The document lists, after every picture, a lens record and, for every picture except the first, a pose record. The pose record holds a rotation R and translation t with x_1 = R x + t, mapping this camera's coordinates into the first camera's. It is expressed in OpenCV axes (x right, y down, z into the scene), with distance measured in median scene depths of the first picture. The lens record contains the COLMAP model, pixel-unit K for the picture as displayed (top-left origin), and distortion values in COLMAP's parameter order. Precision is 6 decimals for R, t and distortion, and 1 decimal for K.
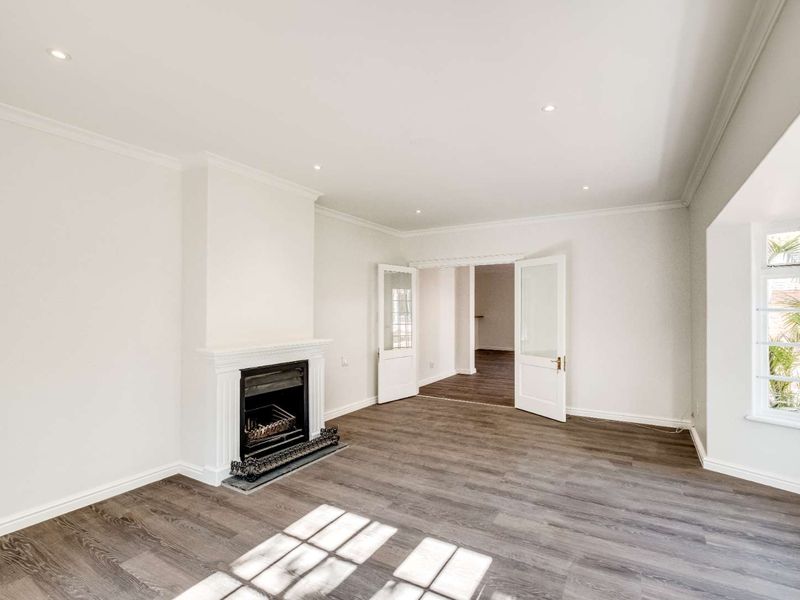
lens RADIAL K [[398.6, 0, 400.0], [0, 398.6, 300.0], [0, 0, 1]] dist [-0.005534, -0.000246]
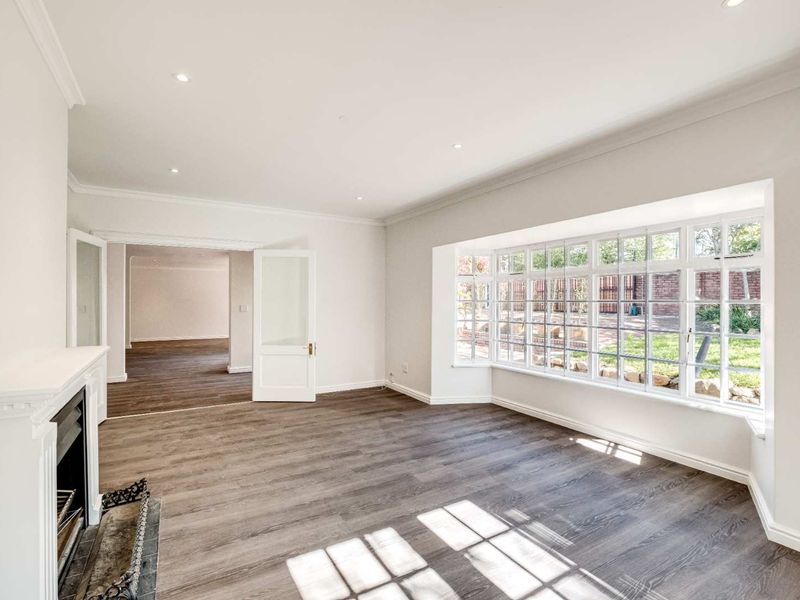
lens RADIAL K [[390.3, 0, 400.0], [0, 390.3, 300.0], [0, 0, 1]] dist [-0.001796, 0.000008]
pose [[0.480460, 0.003132, 0.877011, -0.605912], [-0.023451, 0.999682, 0.009277, 0.013276], [-0.876703, -0.025024, 0.480380, 0.396471]]
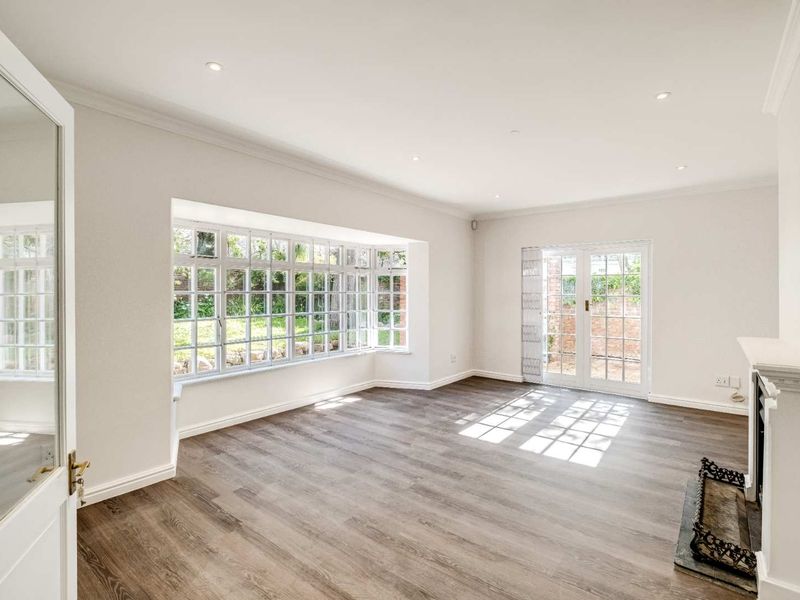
lens RADIAL K [[398.6, 0, 400.0], [0, 398.6, 300.0], [0, 0, 1]] dist [-0.005534, -0.000246]
pose [[-0.992395, -0.005165, 0.122982, 0.179701], [-0.006194, 0.999949, -0.007987, 0.046450], [-0.122935, -0.008688, -0.992377, 1.809037]]
